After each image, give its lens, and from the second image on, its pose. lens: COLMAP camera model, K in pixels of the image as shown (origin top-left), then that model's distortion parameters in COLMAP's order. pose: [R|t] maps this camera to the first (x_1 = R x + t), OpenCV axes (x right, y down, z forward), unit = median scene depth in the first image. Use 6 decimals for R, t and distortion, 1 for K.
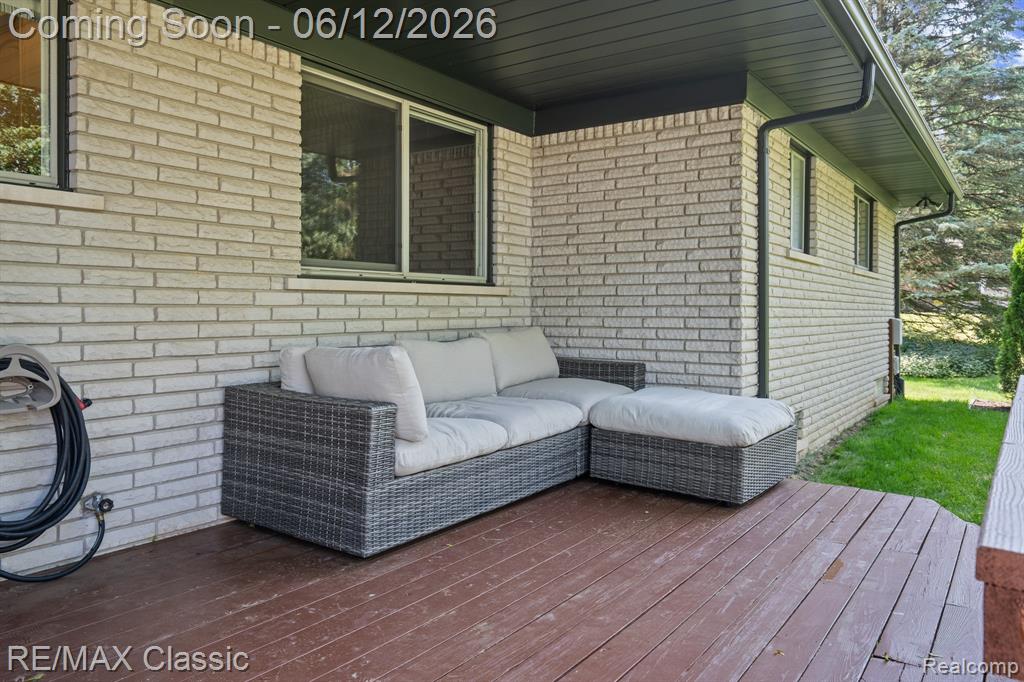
lens RADIAL K [[753.0, 0, 512.1], [0, 753.0, 331.9], [0, 0, 1]] dist [-0.012254, -0.001078]
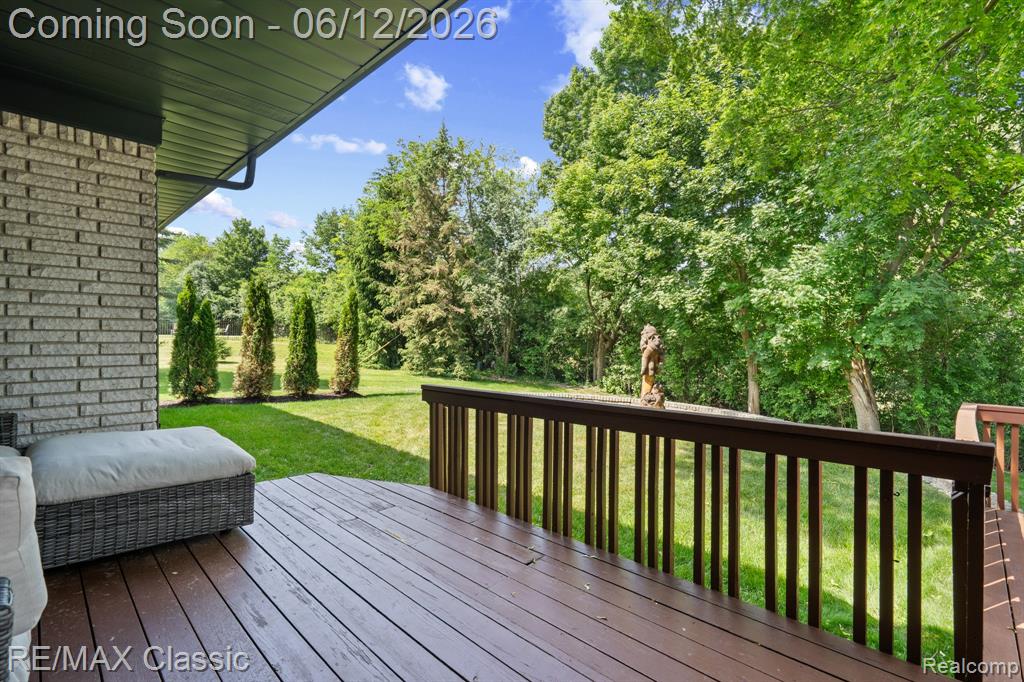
lens RADIAL K [[471.7, 0, 511.6], [0, 471.7, 348.3], [0, 0, 1]] dist [0.001095, 0.000050]
pose [[0.170475, -0.021854, 0.985120, -0.245959], [0.020064, 0.999624, 0.018704, -0.028230], [-0.985158, 0.016577, 0.170849, 0.393914]]
